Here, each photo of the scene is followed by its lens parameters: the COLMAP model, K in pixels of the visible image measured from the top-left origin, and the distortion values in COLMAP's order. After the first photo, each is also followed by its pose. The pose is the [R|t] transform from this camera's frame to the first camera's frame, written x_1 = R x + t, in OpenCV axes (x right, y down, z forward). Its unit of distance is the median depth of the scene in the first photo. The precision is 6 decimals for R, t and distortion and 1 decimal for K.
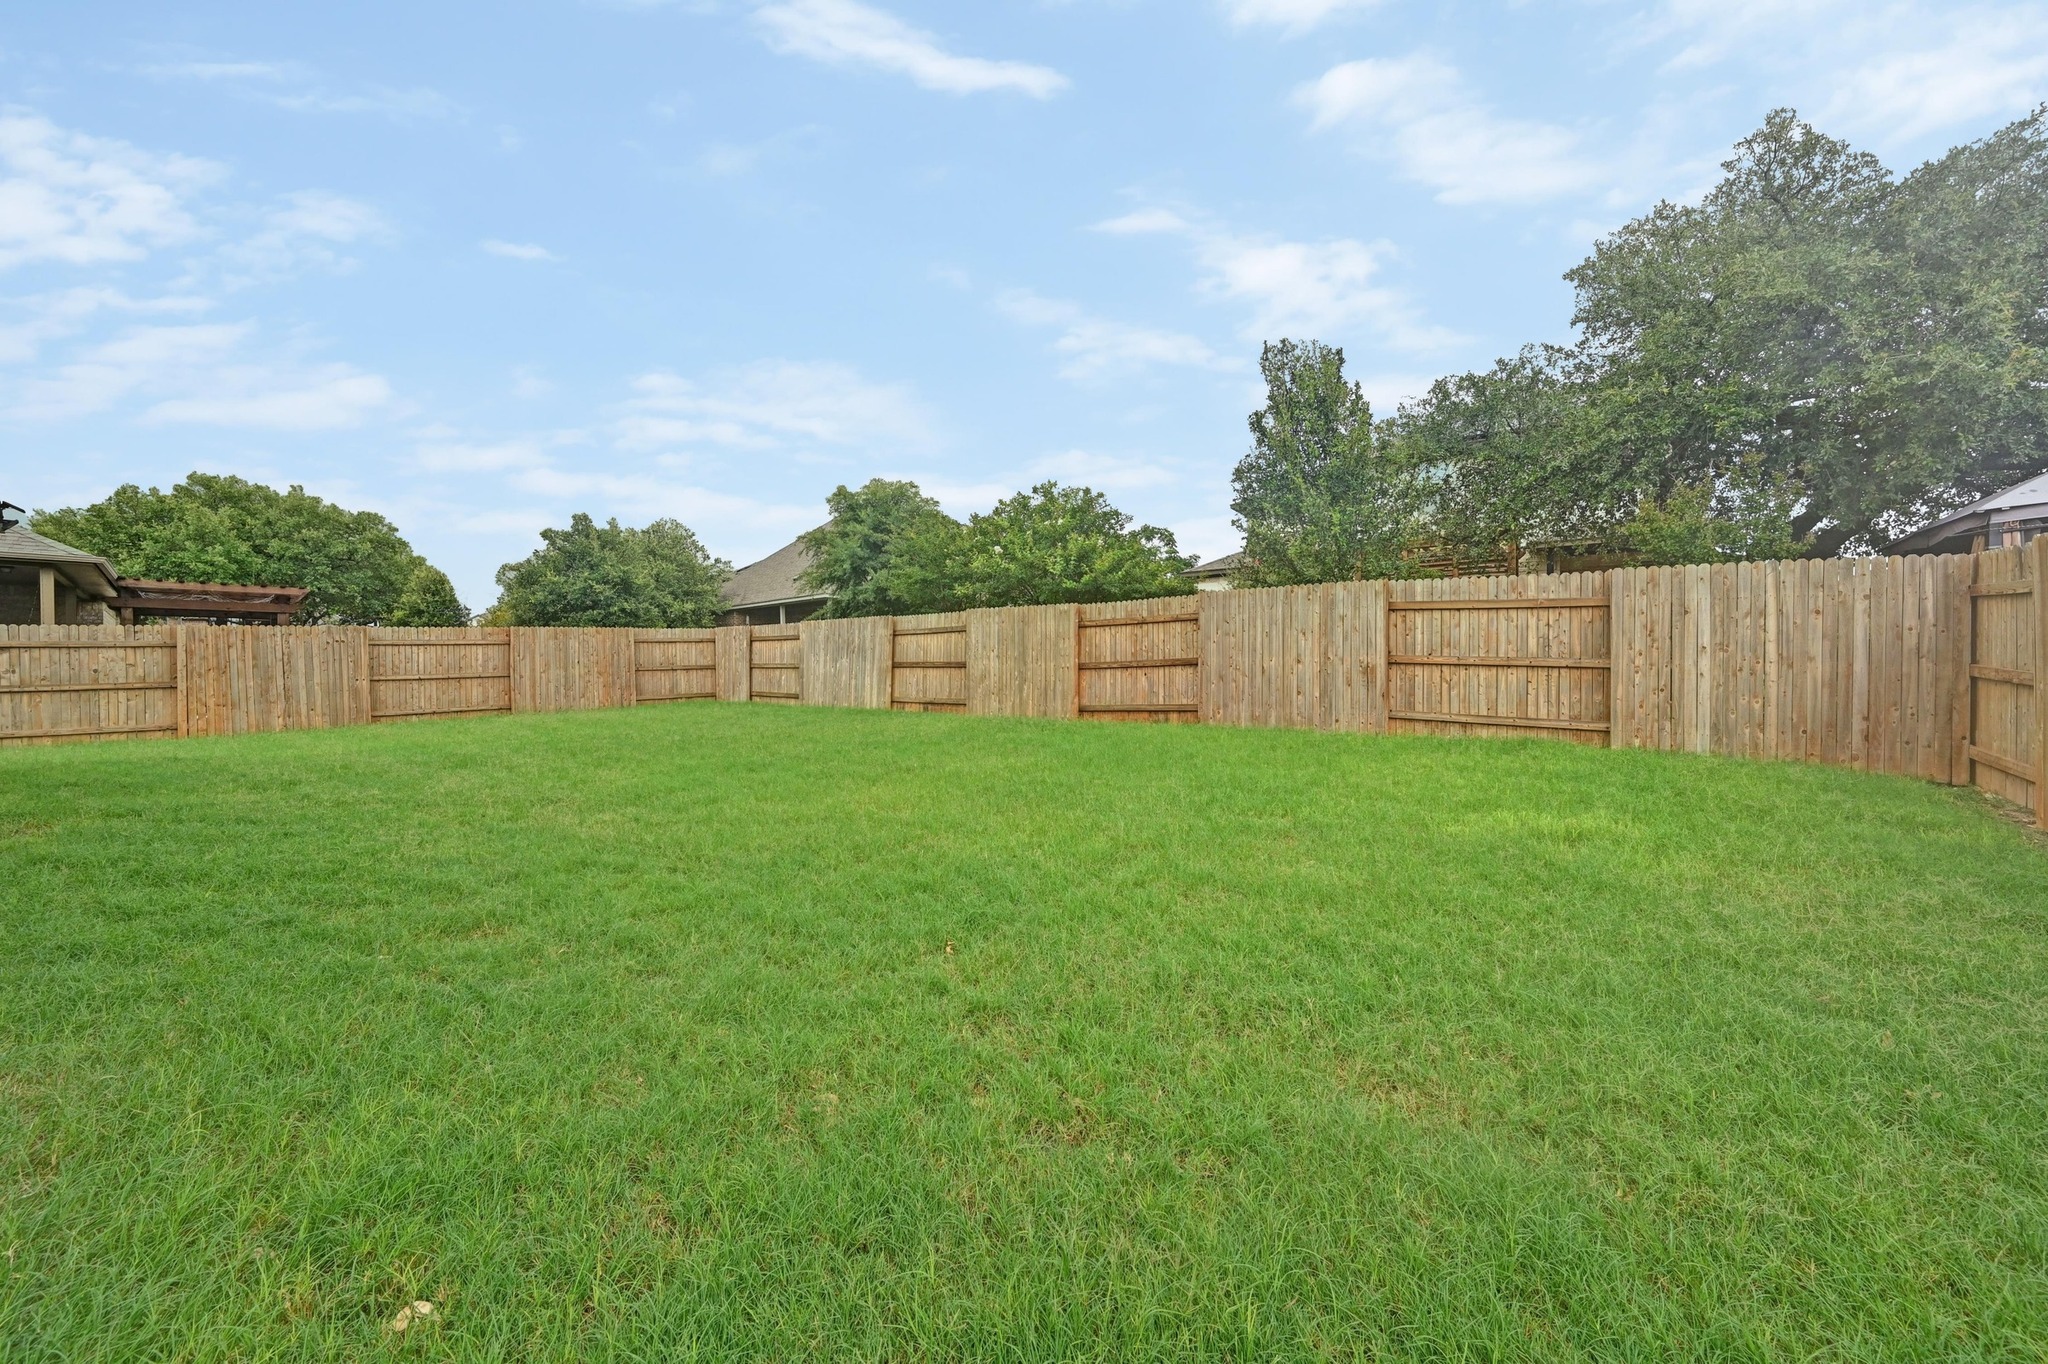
lens RADIAL K [[812.2, 0, 1017.4], [0, 812.2, 679.2], [0, 0, 1]] dist [0.001334, -0.000155]
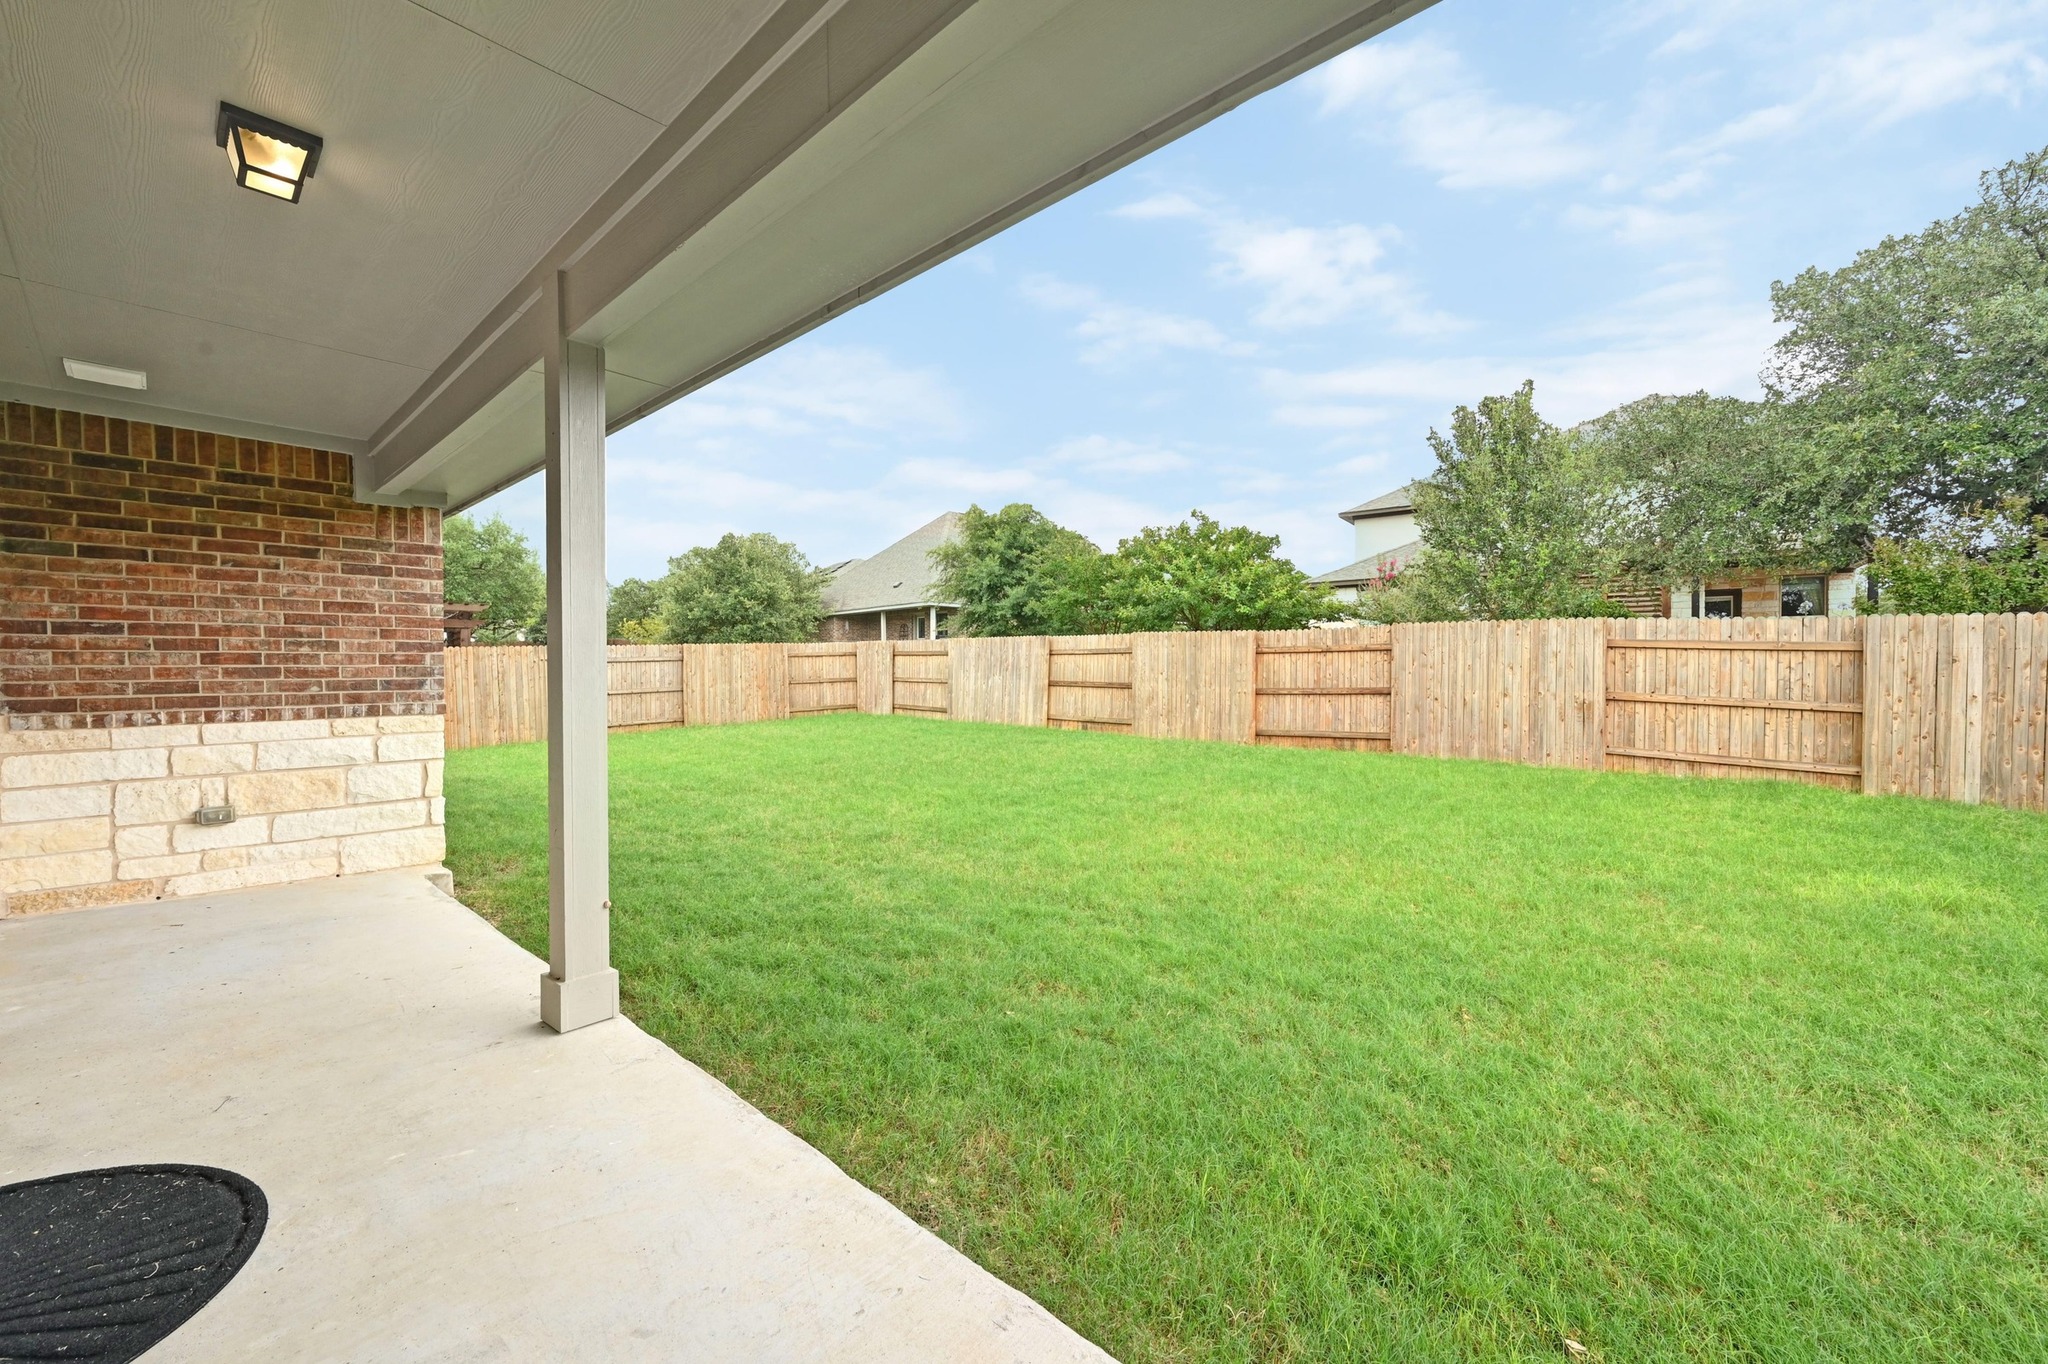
lens RADIAL K [[812.2, 0, 1024.8], [0, 812.2, 677.5], [0, 0, 1]] dist [0.001334, -0.000155]
pose [[0.998259, 0.006073, -0.058676, -0.168433], [-0.005987, 0.999981, 0.001636, -0.036368], [0.058684, -0.001281, 0.998276, -0.044019]]
